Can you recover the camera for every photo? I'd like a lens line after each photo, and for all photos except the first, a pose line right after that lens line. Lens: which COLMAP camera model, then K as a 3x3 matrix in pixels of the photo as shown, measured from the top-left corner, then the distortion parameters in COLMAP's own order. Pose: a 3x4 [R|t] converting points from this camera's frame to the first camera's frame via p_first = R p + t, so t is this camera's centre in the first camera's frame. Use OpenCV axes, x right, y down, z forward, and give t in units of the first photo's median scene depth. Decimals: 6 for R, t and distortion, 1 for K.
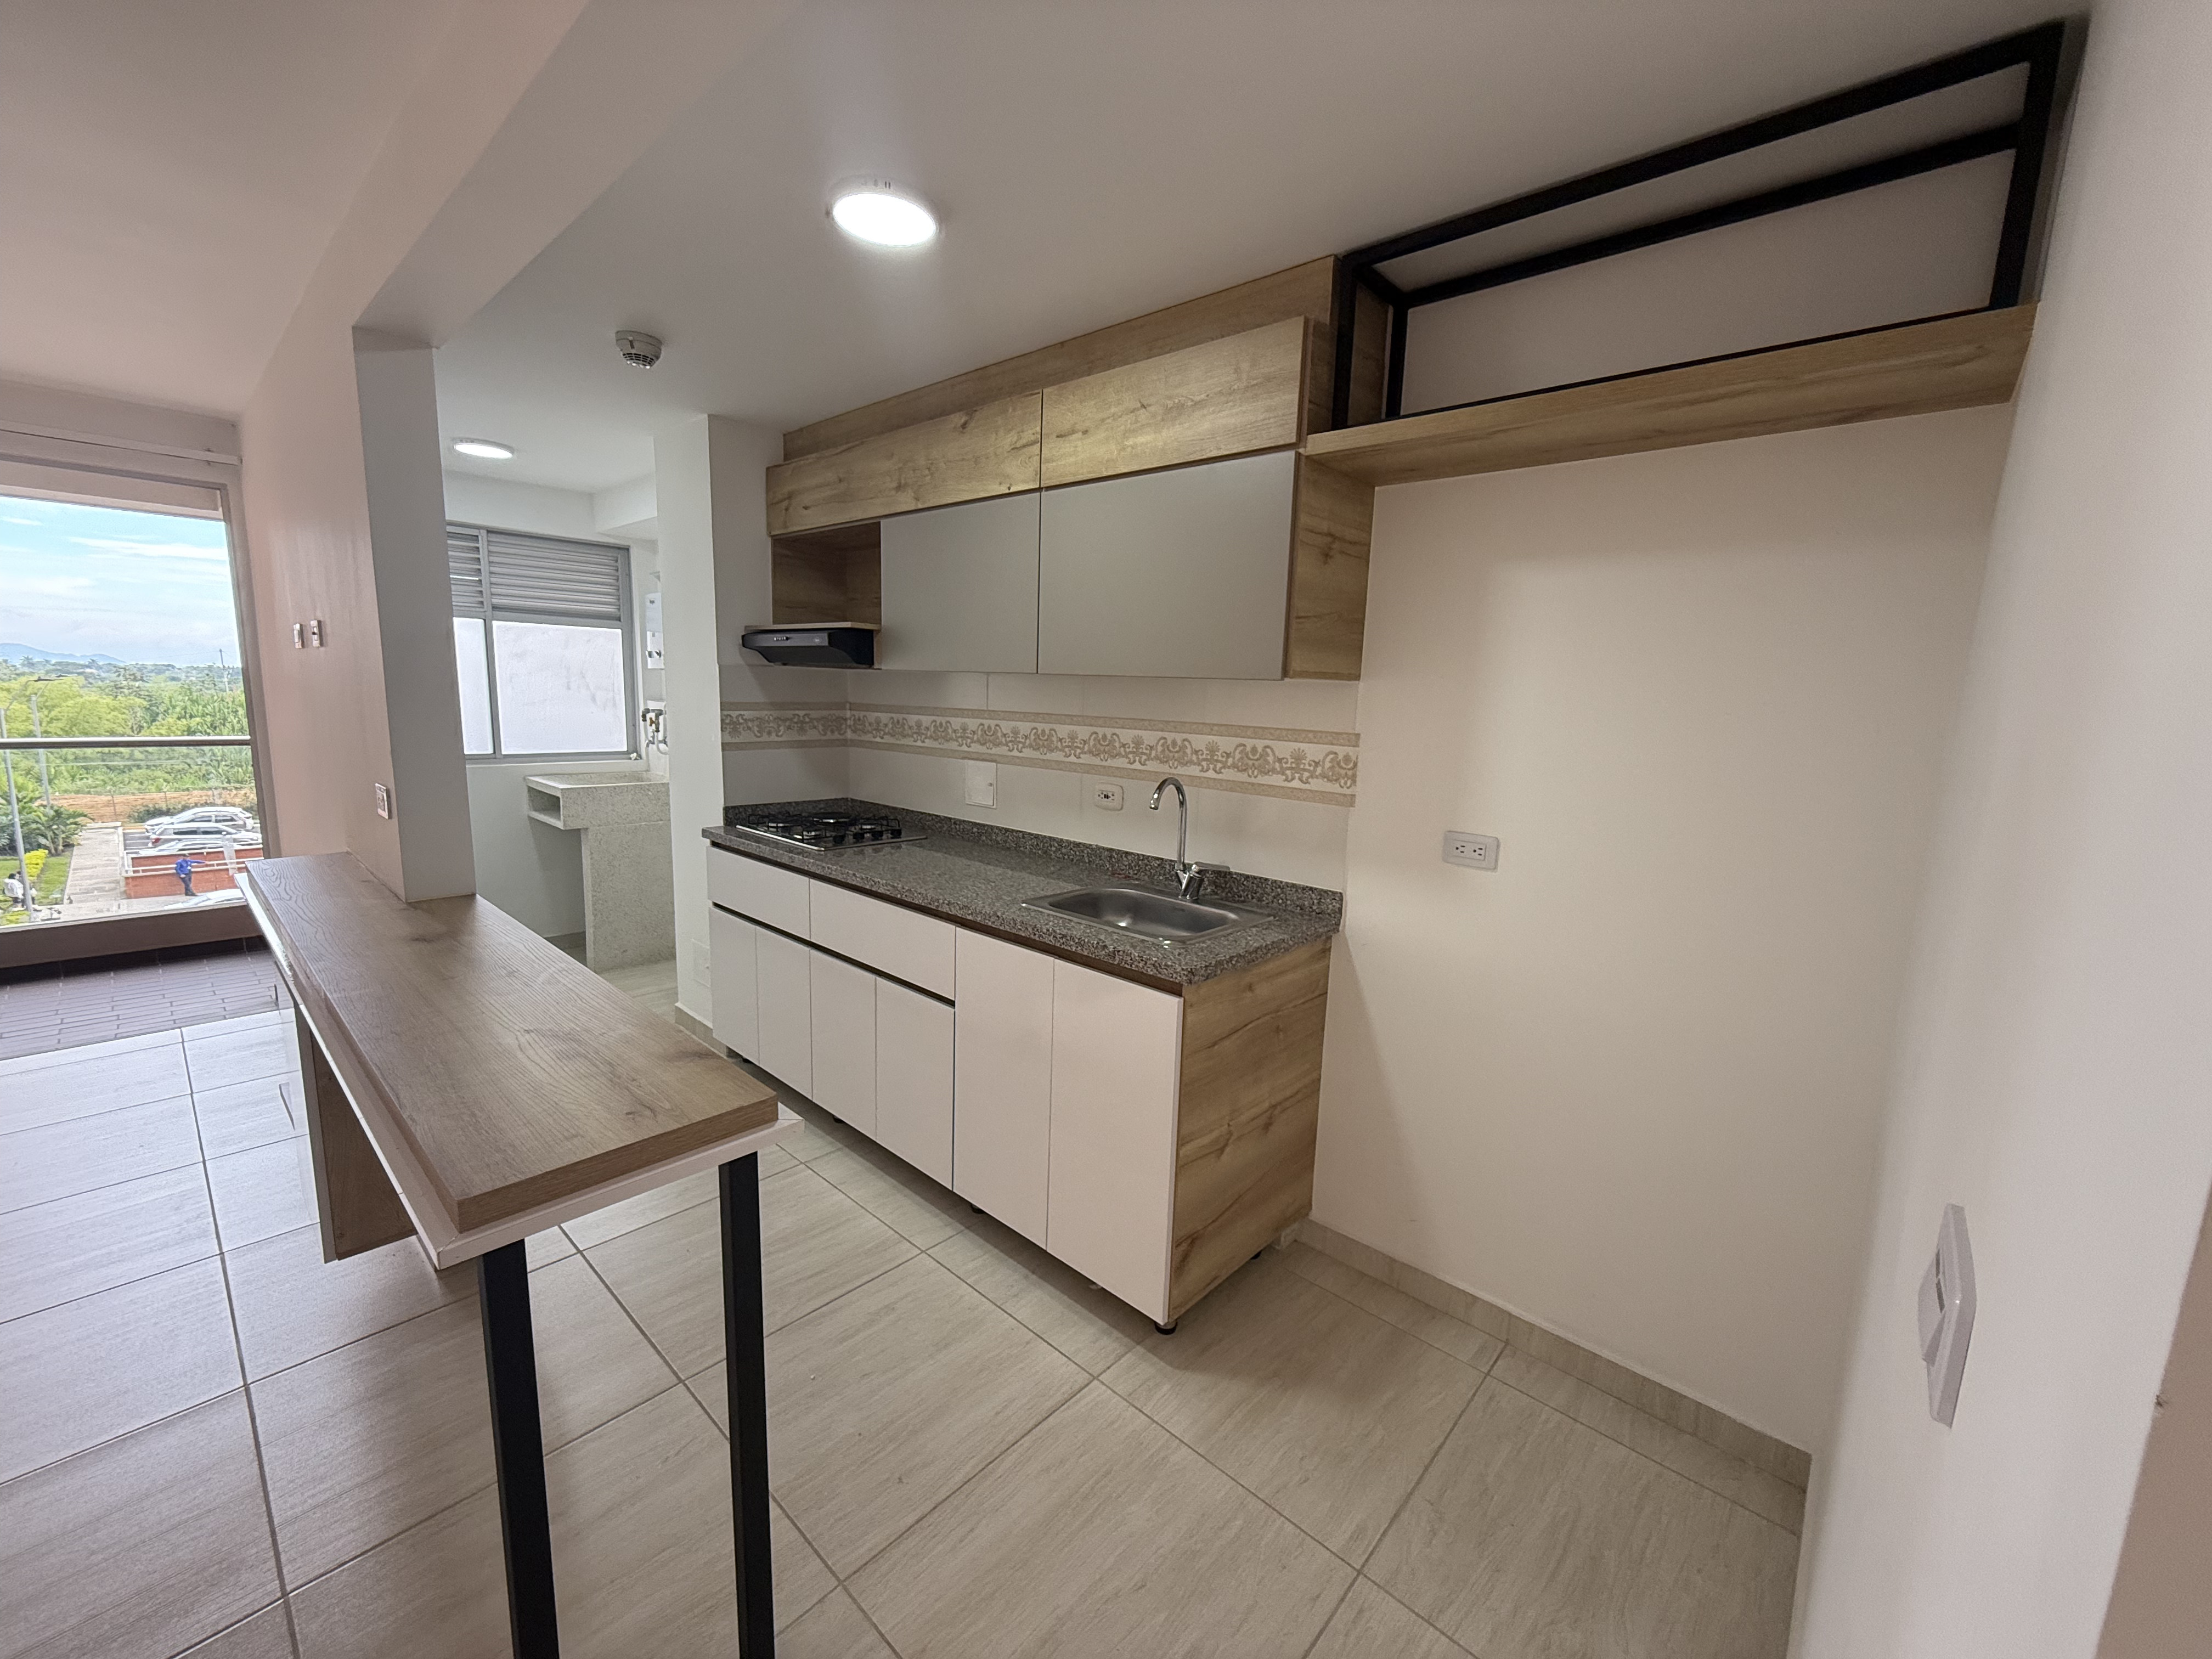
lens RADIAL K [[884.1, 0, 1111.3], [0, 884.1, 831.6], [0, 0, 1]] dist [-0.001280, 0.000461]
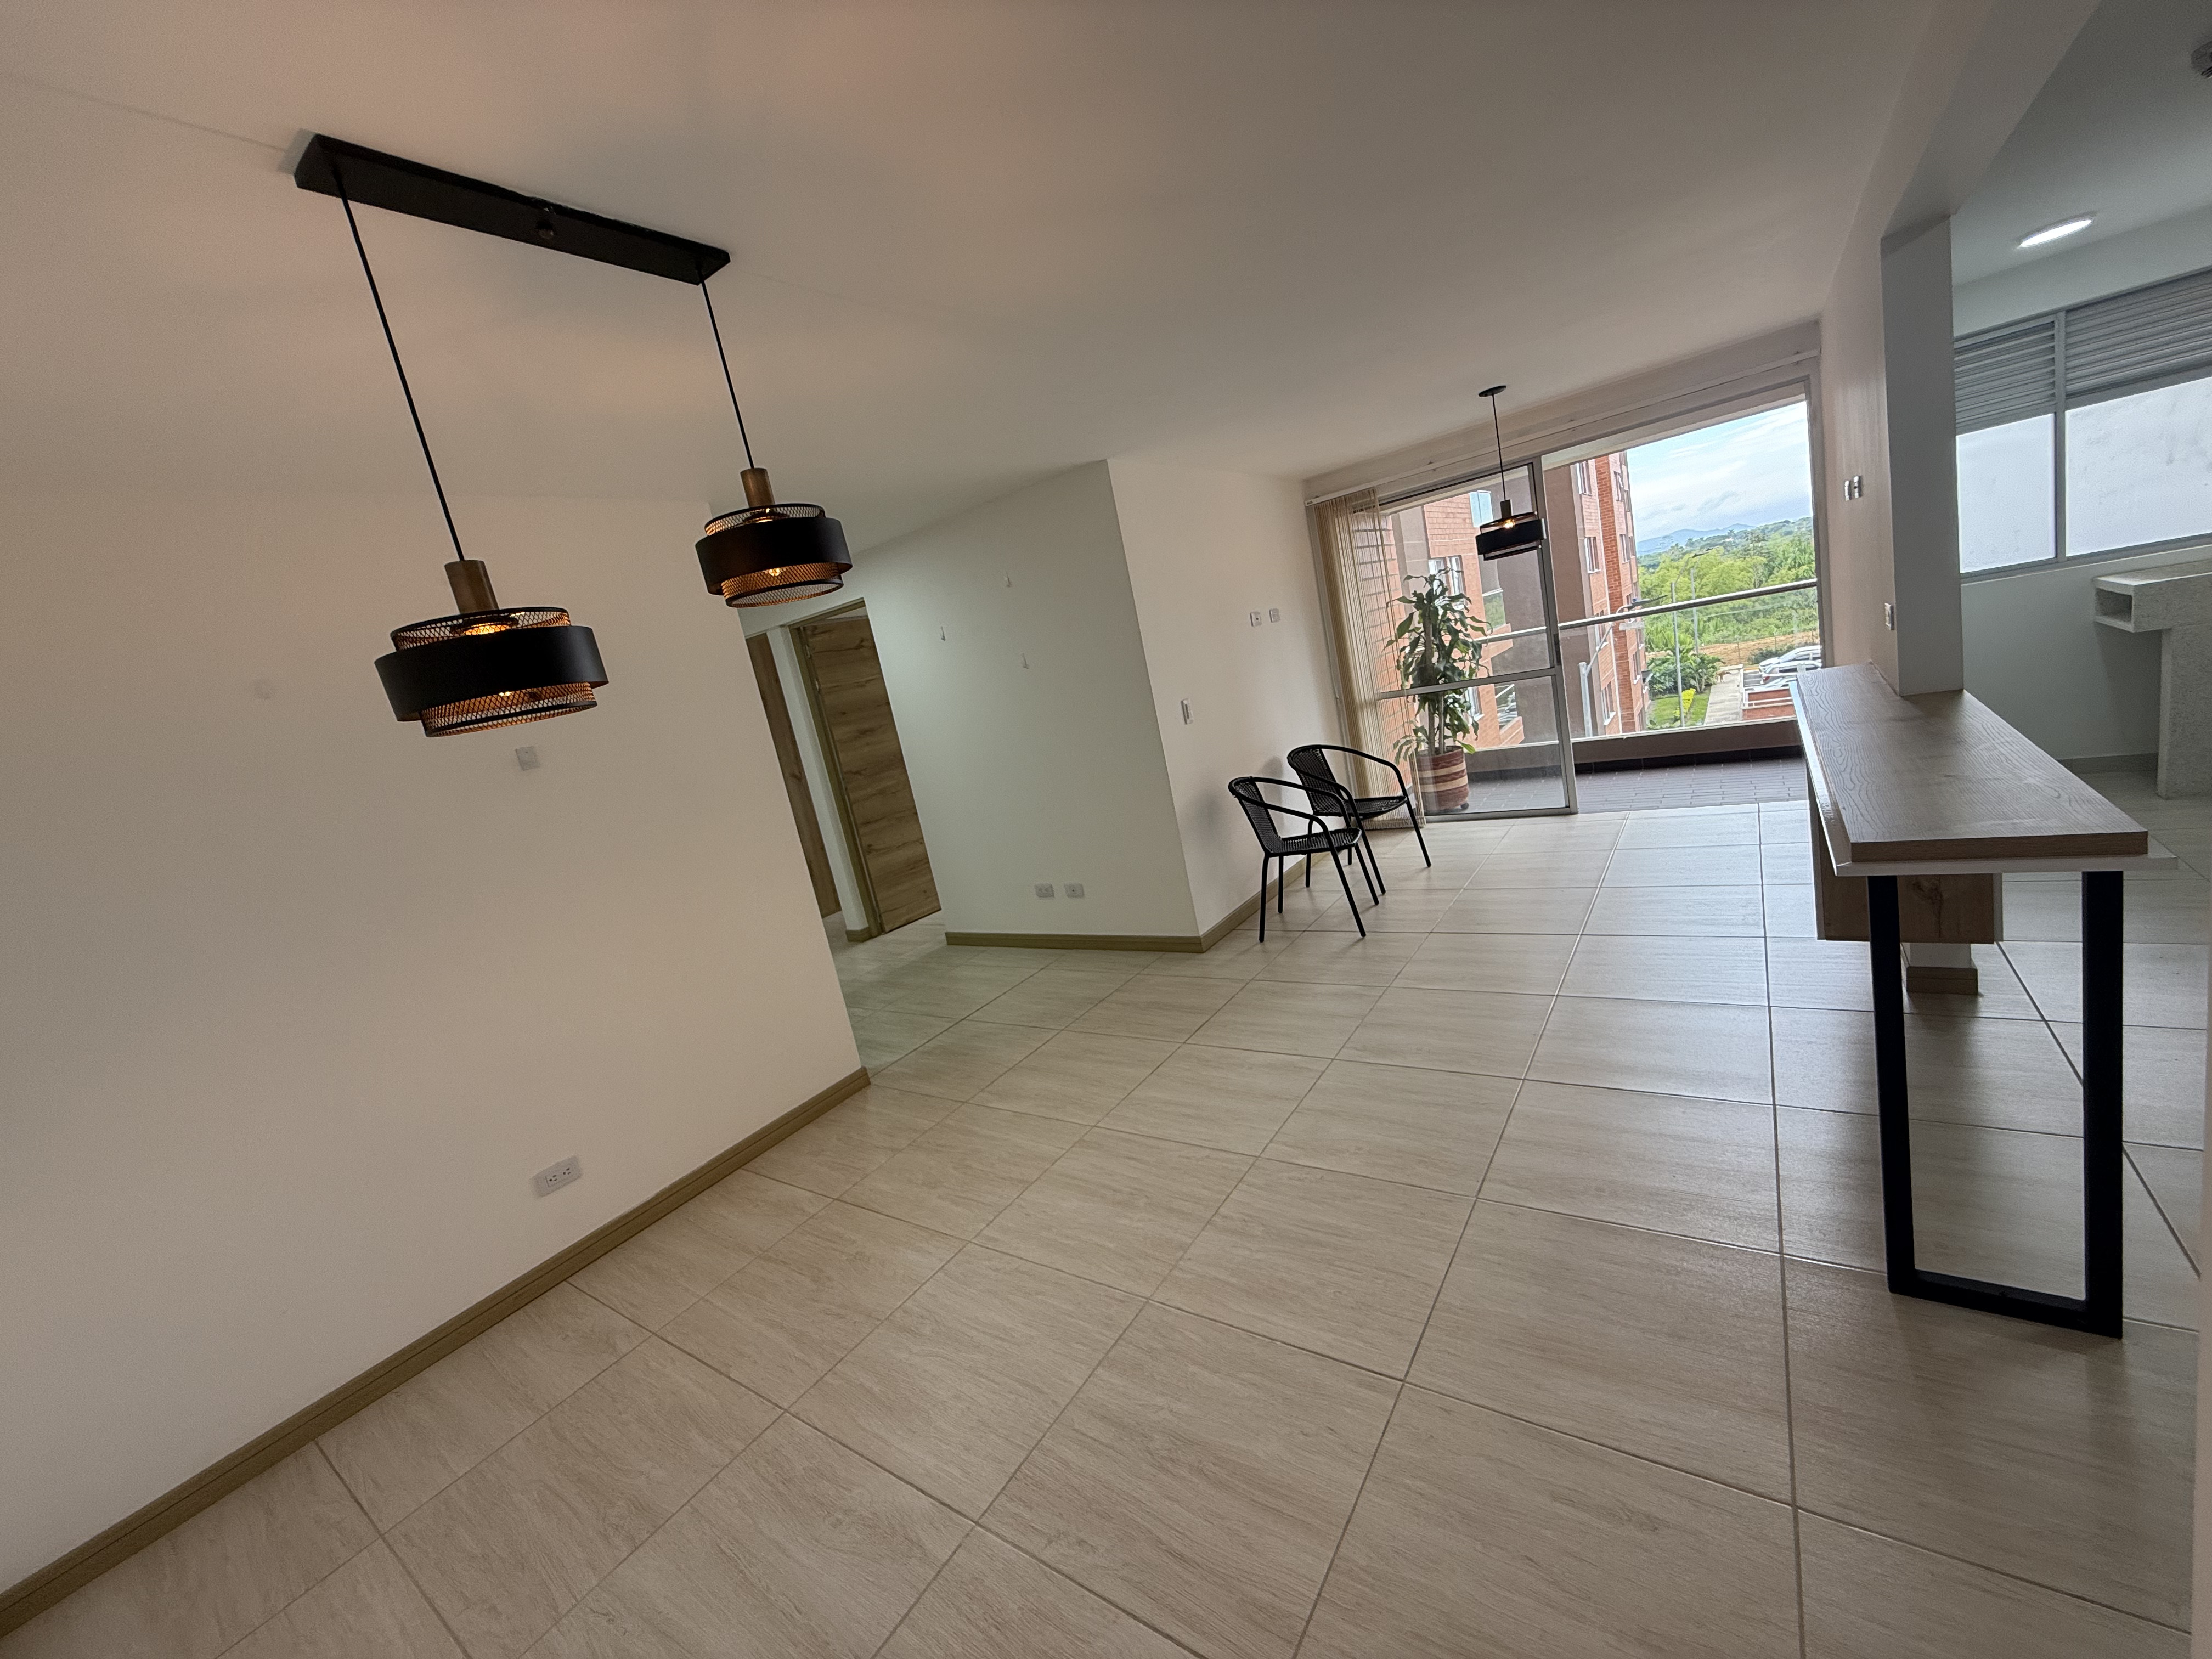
lens RADIAL K [[883.2, 0, 1101.1], [0, 883.2, 826.5], [0, 0, 1]] dist [-0.001477, 0.000557]
pose [[0.104628, 0.127080, -0.986359, 0.305077], [0.053028, 0.989679, 0.133133, 0.030532], [0.993097, -0.066234, 0.096809, -0.234286]]
